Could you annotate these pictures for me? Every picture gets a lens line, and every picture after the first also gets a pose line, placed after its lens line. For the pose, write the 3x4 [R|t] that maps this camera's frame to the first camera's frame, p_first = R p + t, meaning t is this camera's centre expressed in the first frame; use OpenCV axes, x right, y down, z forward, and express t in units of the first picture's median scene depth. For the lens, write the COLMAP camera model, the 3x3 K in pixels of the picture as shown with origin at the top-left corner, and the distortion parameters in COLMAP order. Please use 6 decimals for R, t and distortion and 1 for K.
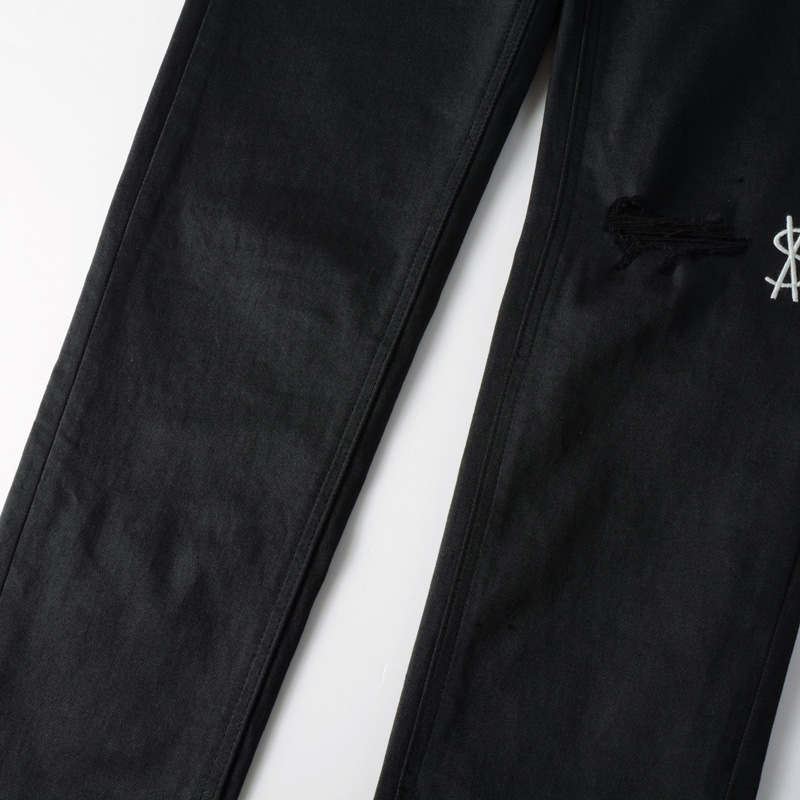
lens RADIAL K [[1107.6, 0, 400.0], [0, 1107.6, 400.1], [0, 0, 1]] dist [-0.009159, 0.000000]
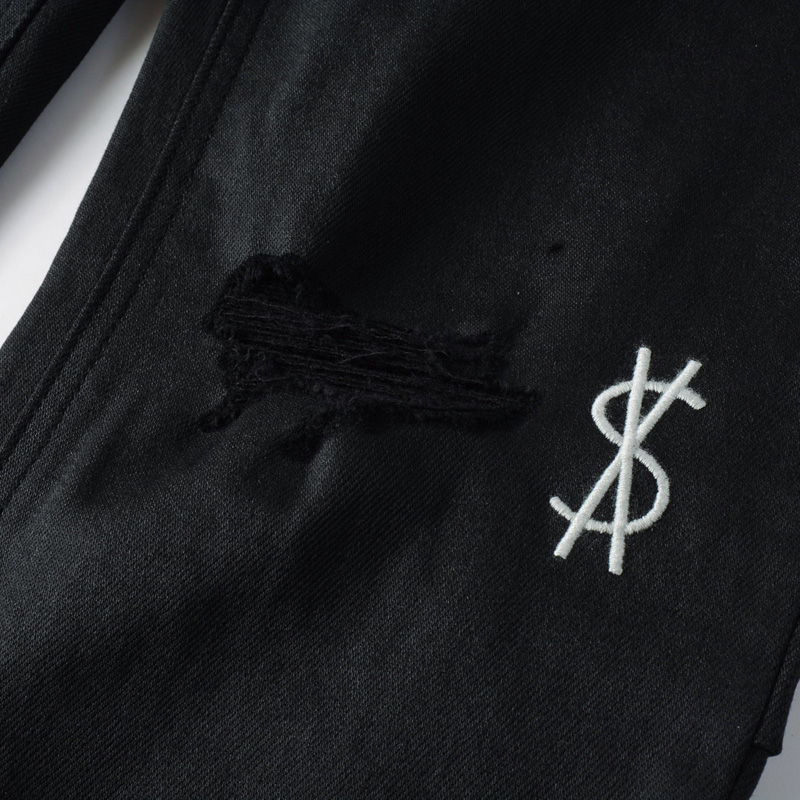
lens RADIAL K [[1419.8, 0, 400.0], [0, 1419.8, 399.6], [0, 0, 1]] dist [0.012525, 0.000000]
pose [[0.991137, 0.122874, -0.050488, 0.290409], [-0.126788, 0.988411, -0.083483, -0.093979], [0.039645, 0.089144, 0.995229, 0.488857]]
